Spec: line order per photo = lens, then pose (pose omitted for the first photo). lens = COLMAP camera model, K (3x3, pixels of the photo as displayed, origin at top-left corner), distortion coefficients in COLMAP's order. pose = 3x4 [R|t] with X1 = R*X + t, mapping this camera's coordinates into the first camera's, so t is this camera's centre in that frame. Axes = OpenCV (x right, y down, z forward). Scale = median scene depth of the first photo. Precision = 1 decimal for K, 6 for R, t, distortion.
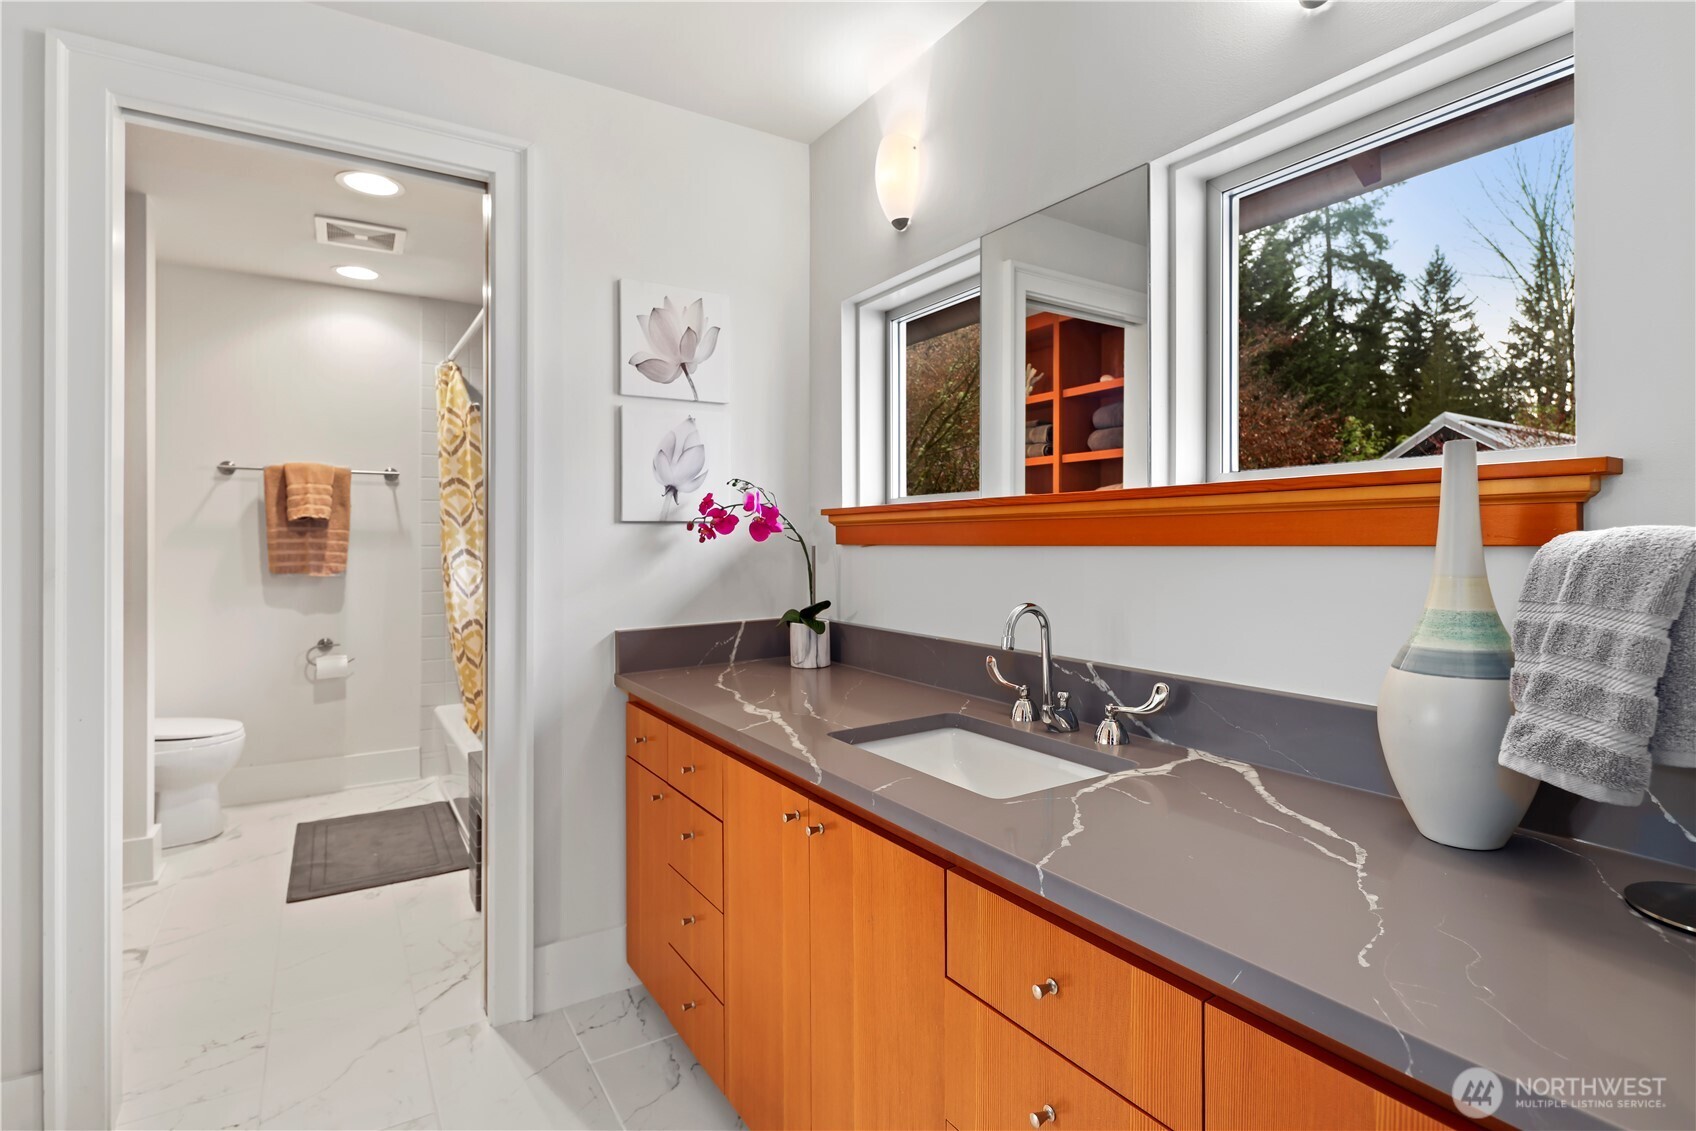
lens RADIAL K [[841.1, 0, 849.9], [0, 841.1, 558.7], [0, 0, 1]] dist [-0.000001, 0.000223]
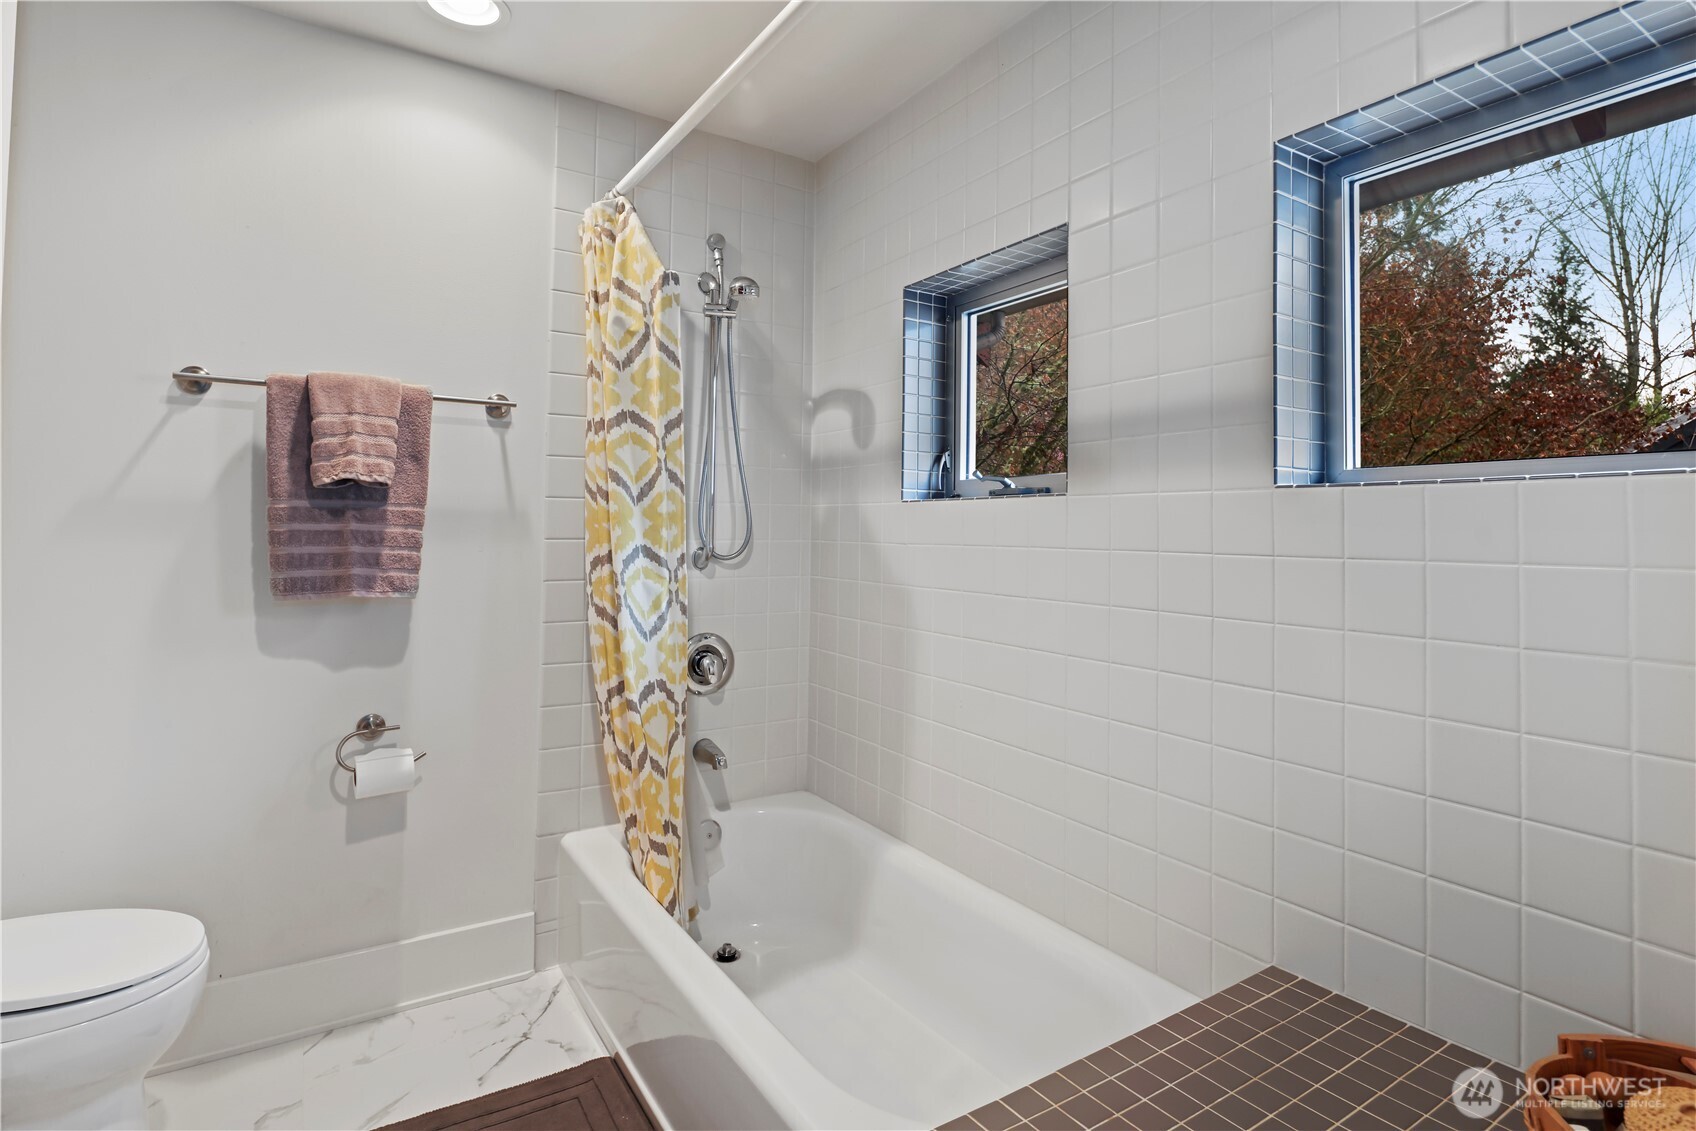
lens RADIAL K [[841.1, 0, 822.4], [0, 841.1, 519.1], [0, 0, 1]] dist [-0.000001, 0.000223]
pose [[0.999943, 0.010630, 0.000329, -0.347498], [-0.010610, 0.999211, -0.038279, -0.009459], [-0.000736, 0.038273, 0.999267, 0.477191]]
